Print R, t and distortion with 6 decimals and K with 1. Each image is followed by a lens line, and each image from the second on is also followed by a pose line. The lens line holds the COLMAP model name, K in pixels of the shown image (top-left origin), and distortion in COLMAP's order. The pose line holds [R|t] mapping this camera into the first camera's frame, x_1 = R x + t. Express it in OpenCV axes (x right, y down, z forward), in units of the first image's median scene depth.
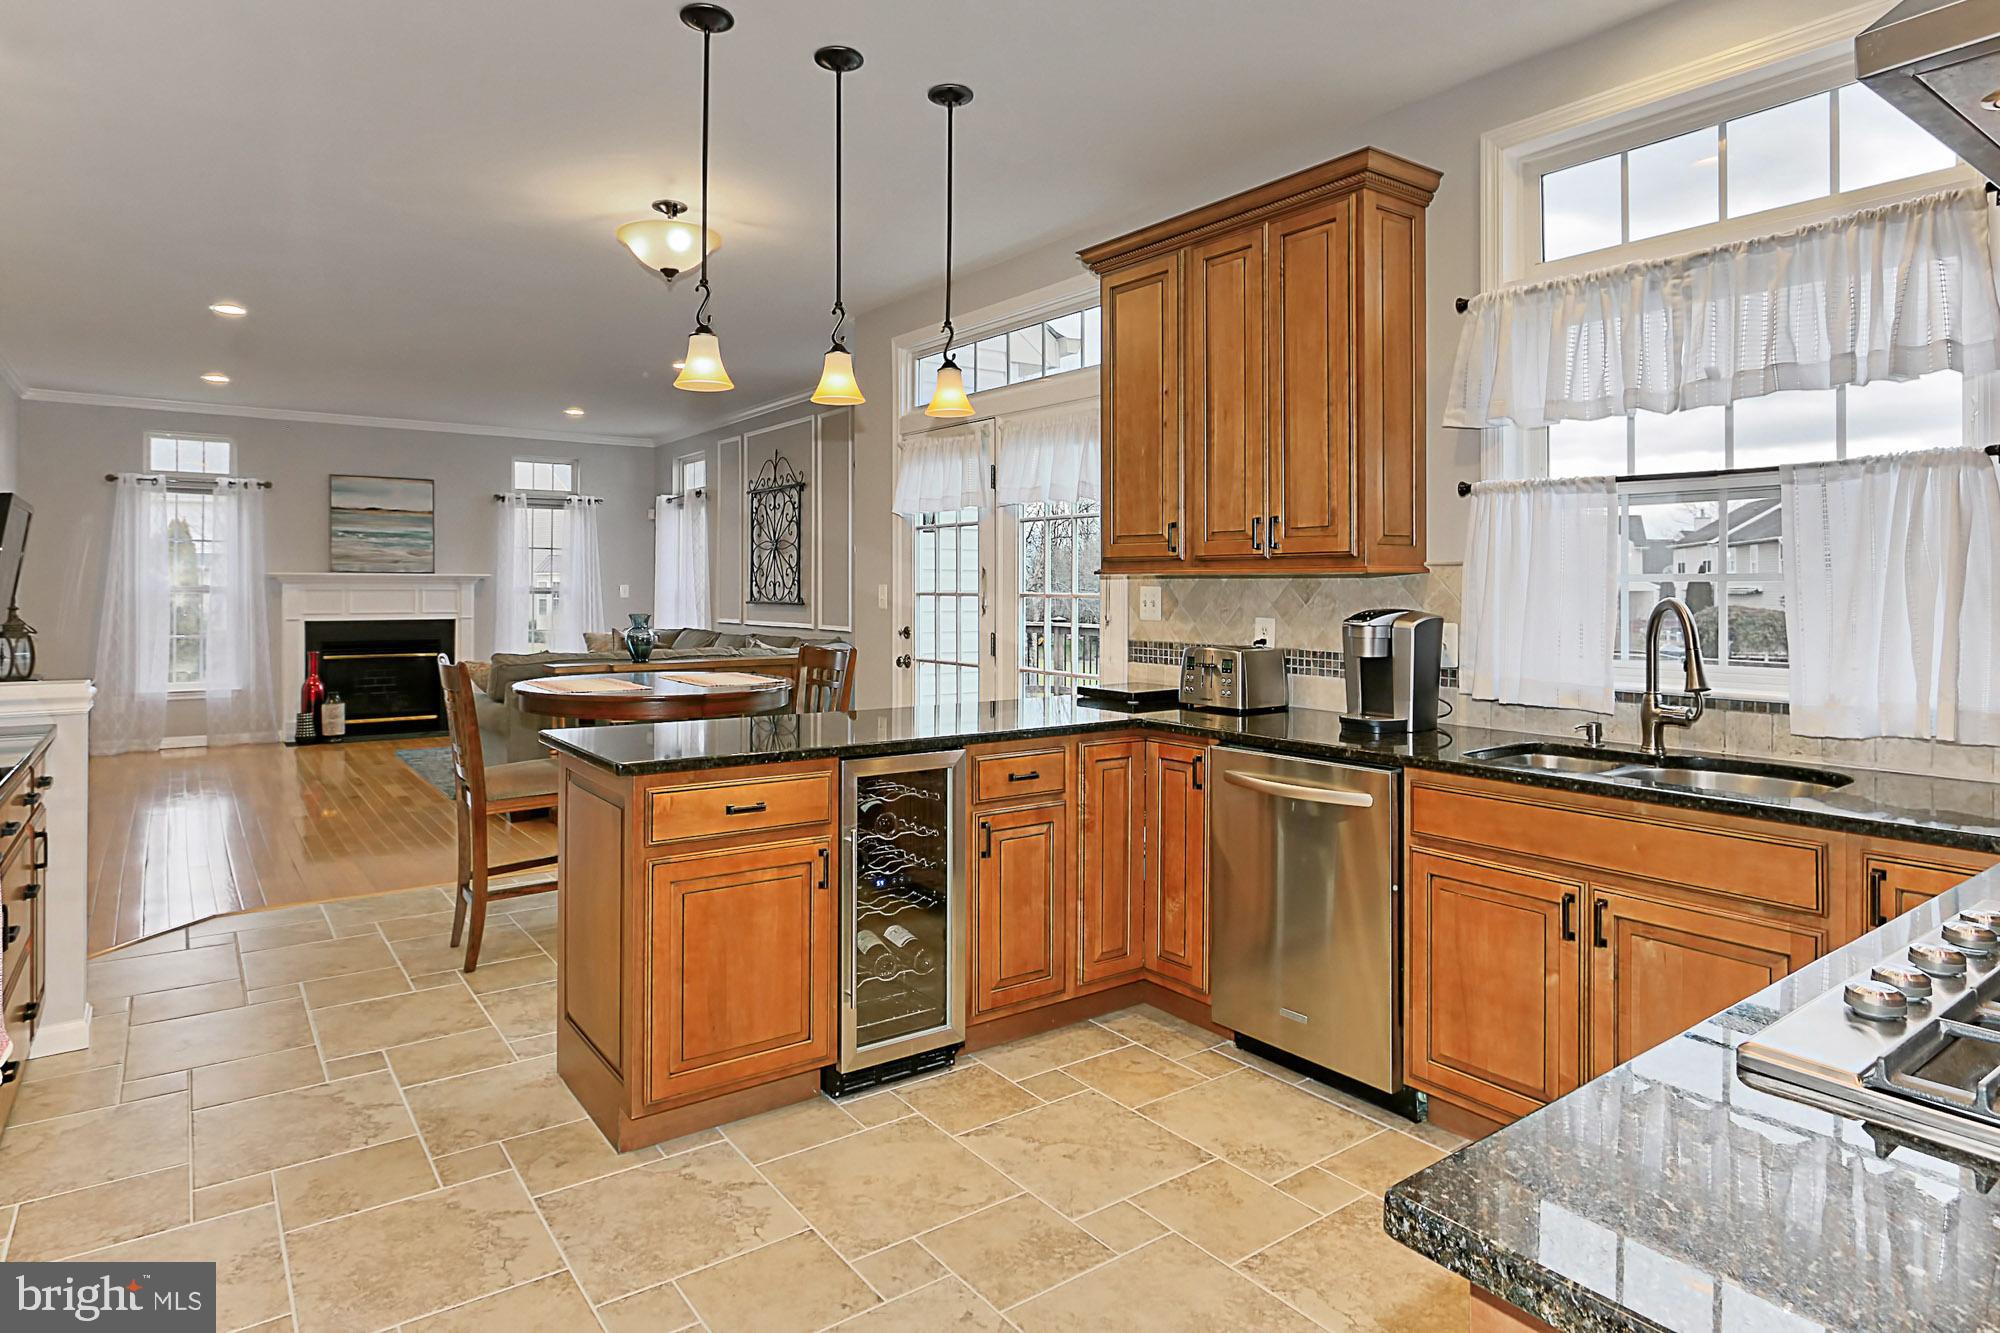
lens RADIAL K [[1163.3, 0, 965.6], [0, 1163.3, 593.8], [0, 0, 1]] dist [-0.007340, -0.001497]
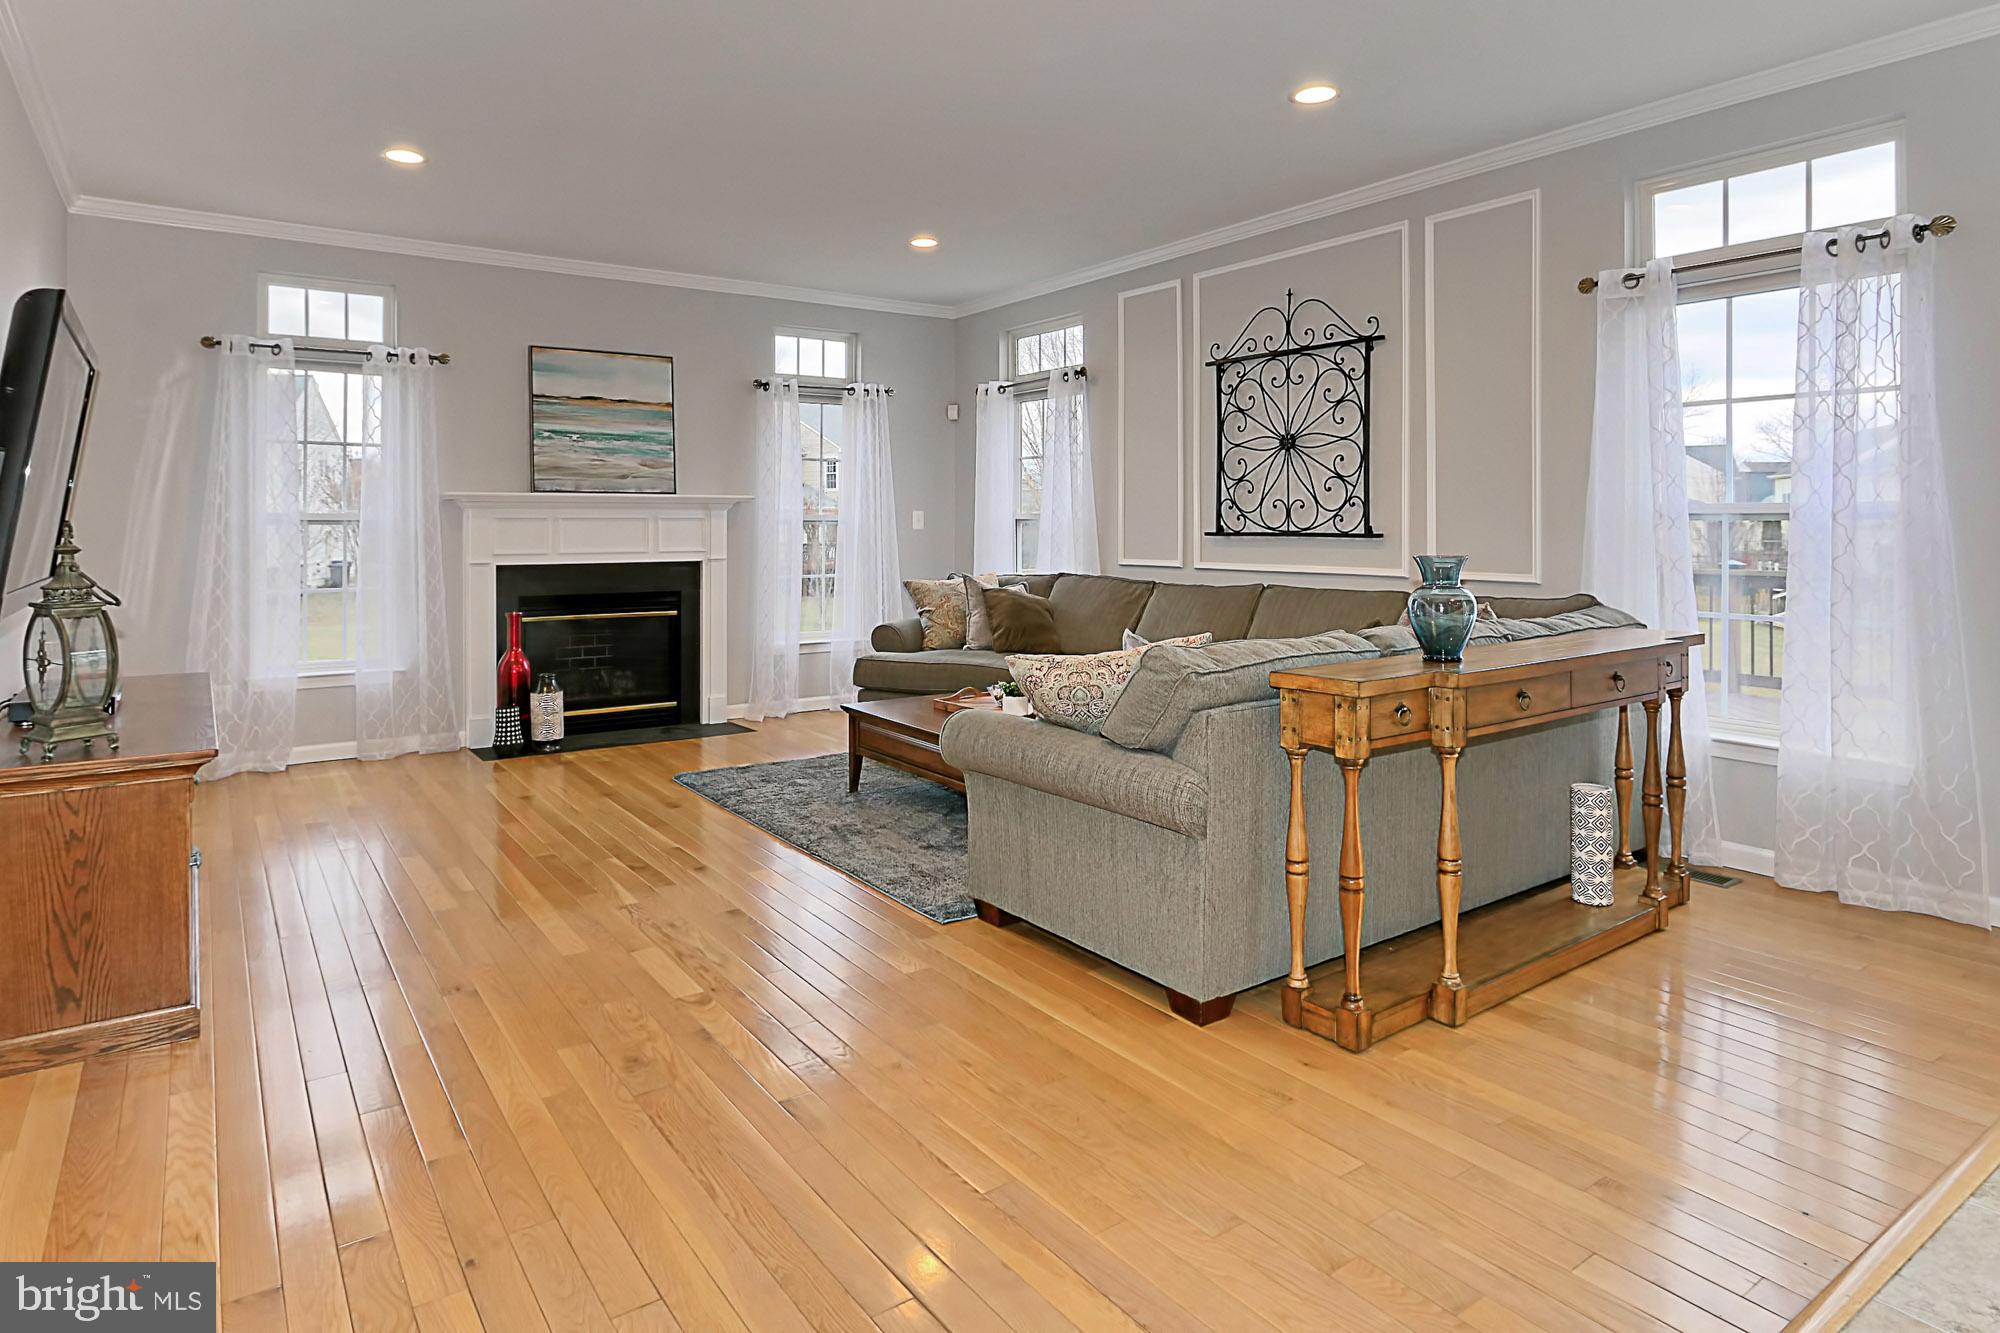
lens RADIAL K [[1111.4, 0, 958.4], [0, 1111.4, 528.8], [0, 0, 1]] dist [-0.006944, 0.001625]
pose [[0.999996, -0.002639, 0.001170, -0.312448], [0.002638, 0.999996, 0.000457, 0.003103], [-0.001171, -0.000453, 0.999999, 0.372610]]
